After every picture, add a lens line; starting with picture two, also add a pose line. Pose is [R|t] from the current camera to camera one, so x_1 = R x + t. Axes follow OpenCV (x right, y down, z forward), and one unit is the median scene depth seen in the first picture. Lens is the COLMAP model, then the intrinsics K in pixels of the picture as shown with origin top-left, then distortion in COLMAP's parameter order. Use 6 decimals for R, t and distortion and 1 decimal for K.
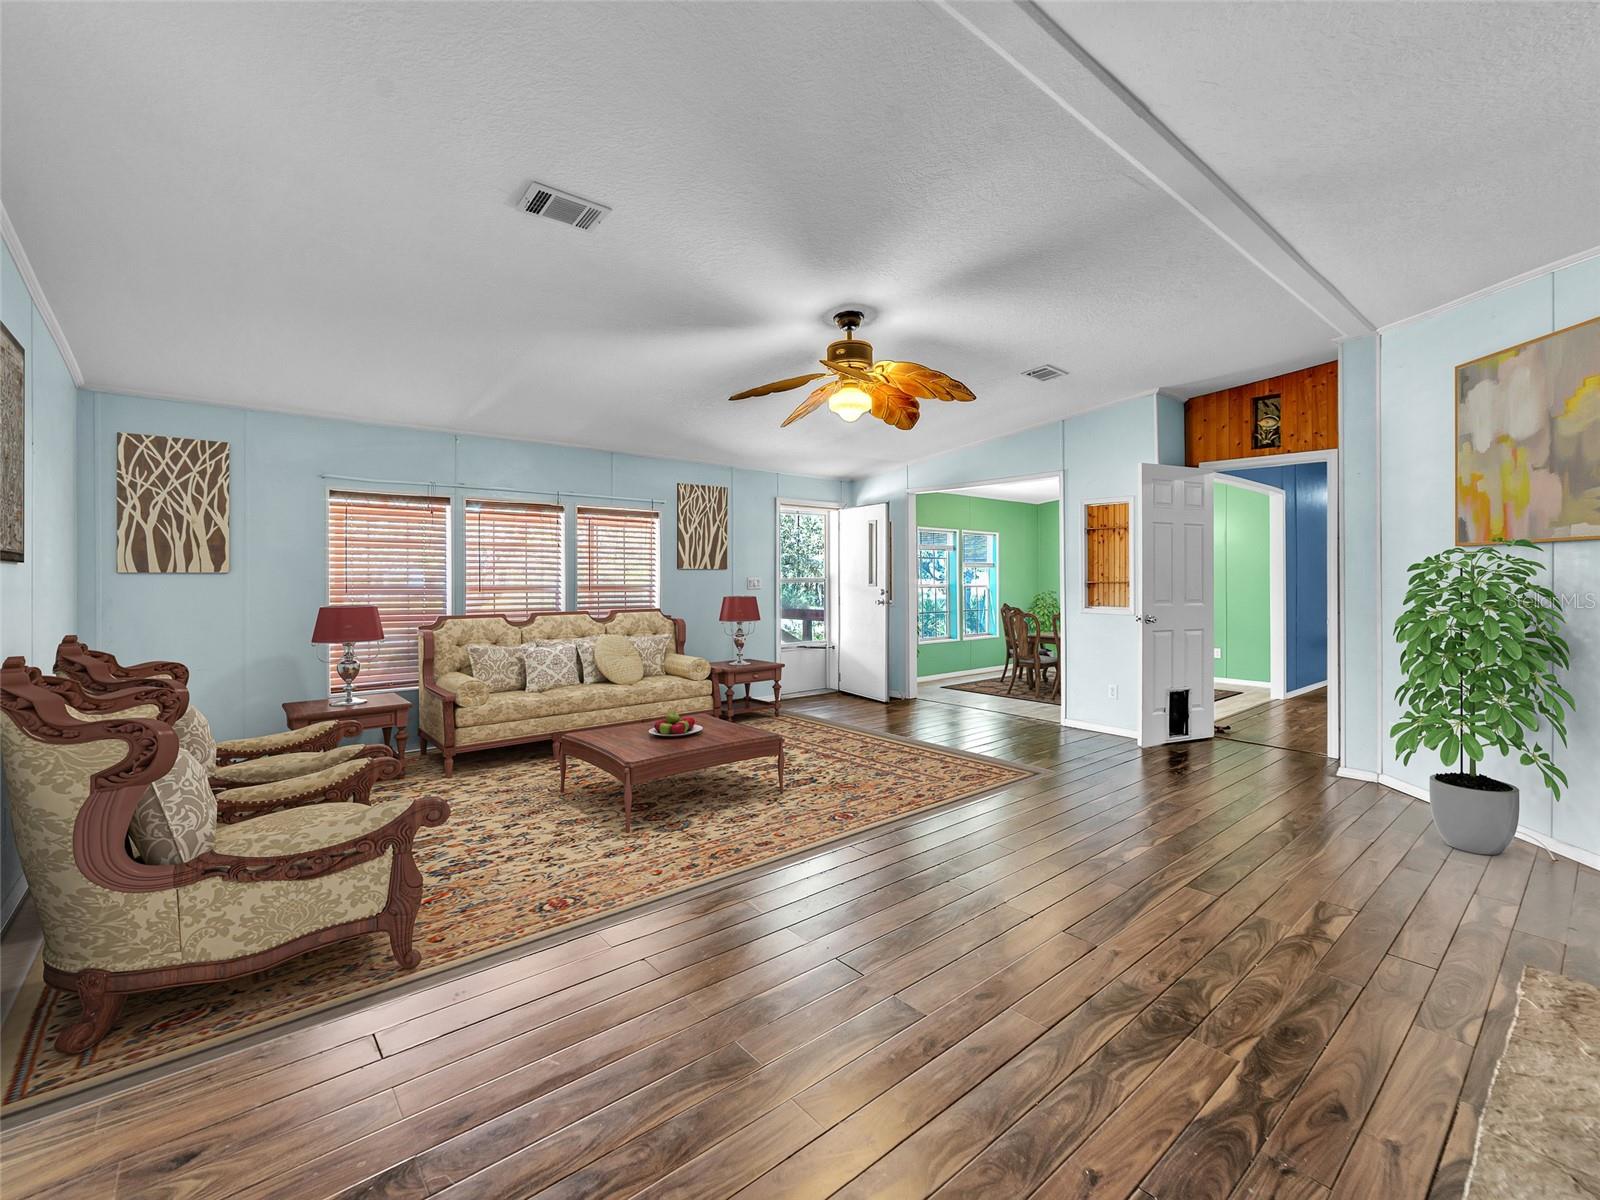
lens RADIAL K [[714.0, 0, 794.6], [0, 714.0, 583.3], [0, 0, 1]] dist [-0.001195, 0.007851]
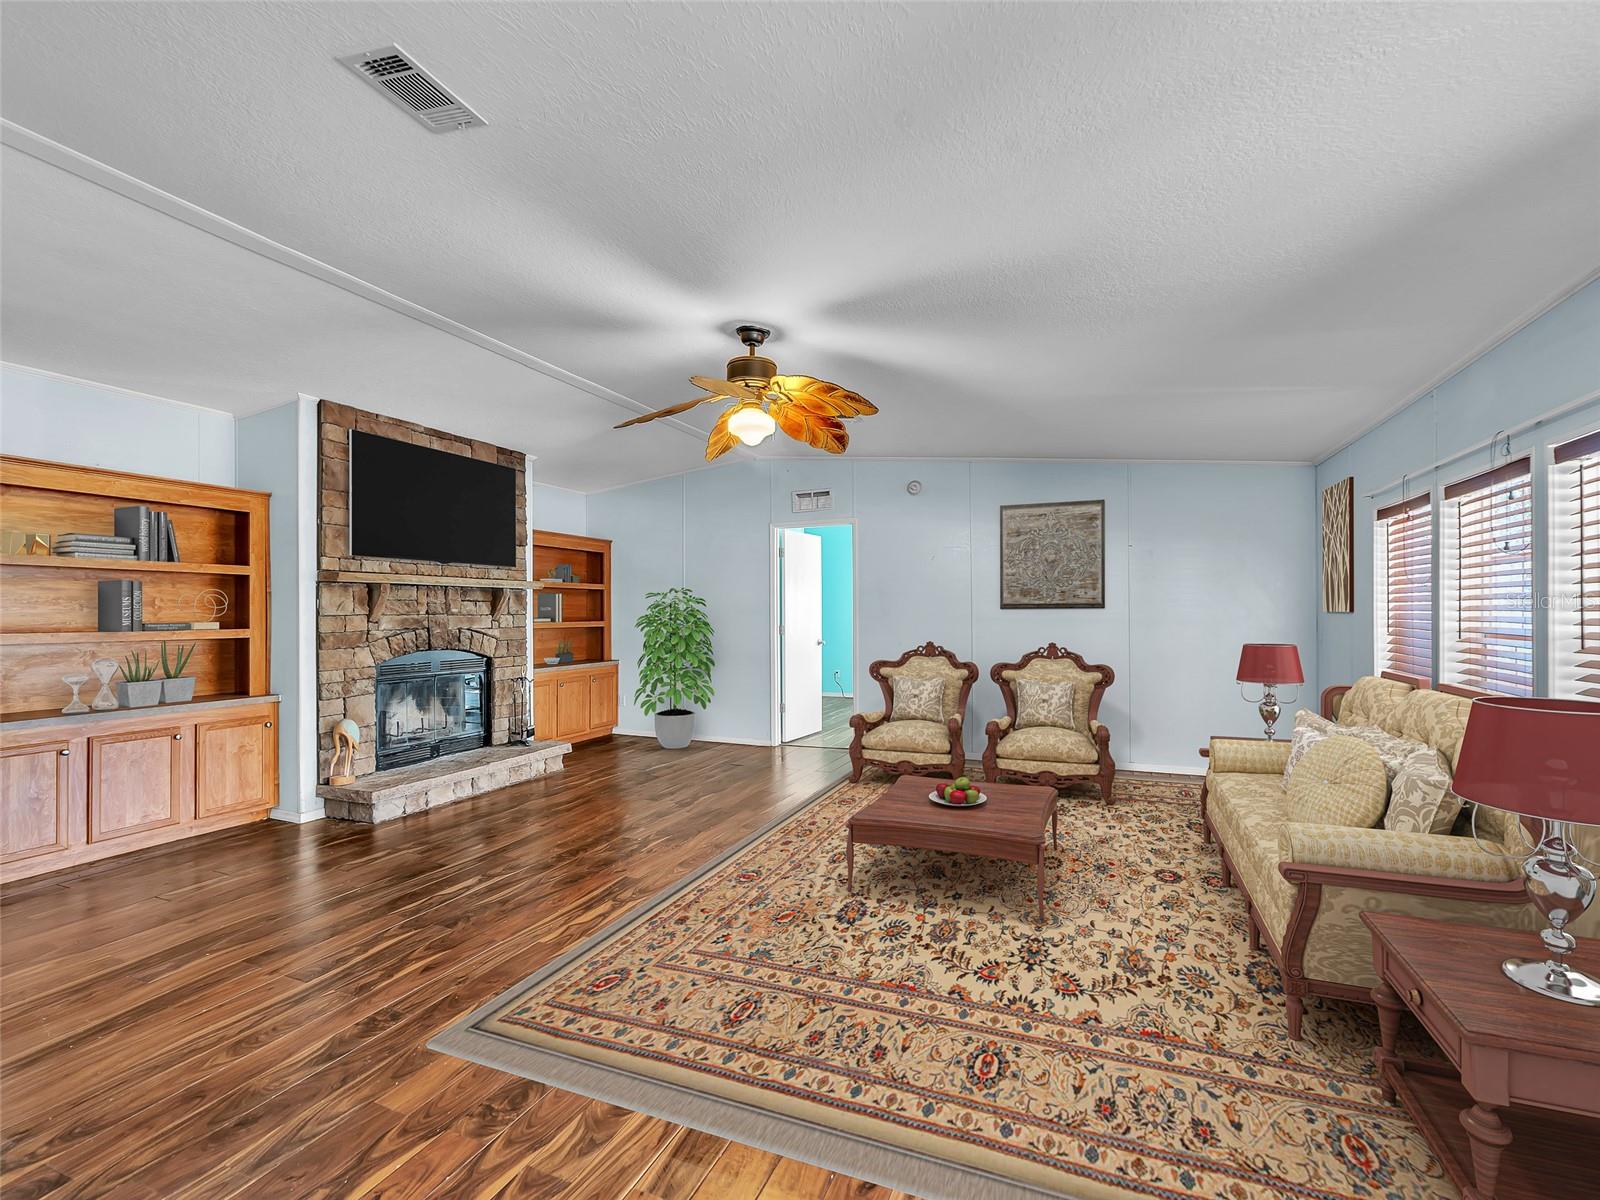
lens RADIAL K [[714.0, 0, 794.6], [0, 714.0, 583.3], [0, 0, 1]] dist [-0.001195, 0.007851]
pose [[-0.885467, -0.008386, -0.464626, 0.441046], [0.007159, 0.999472, -0.031683, -0.027316], [0.464647, -0.031380, -0.884940, 1.816915]]
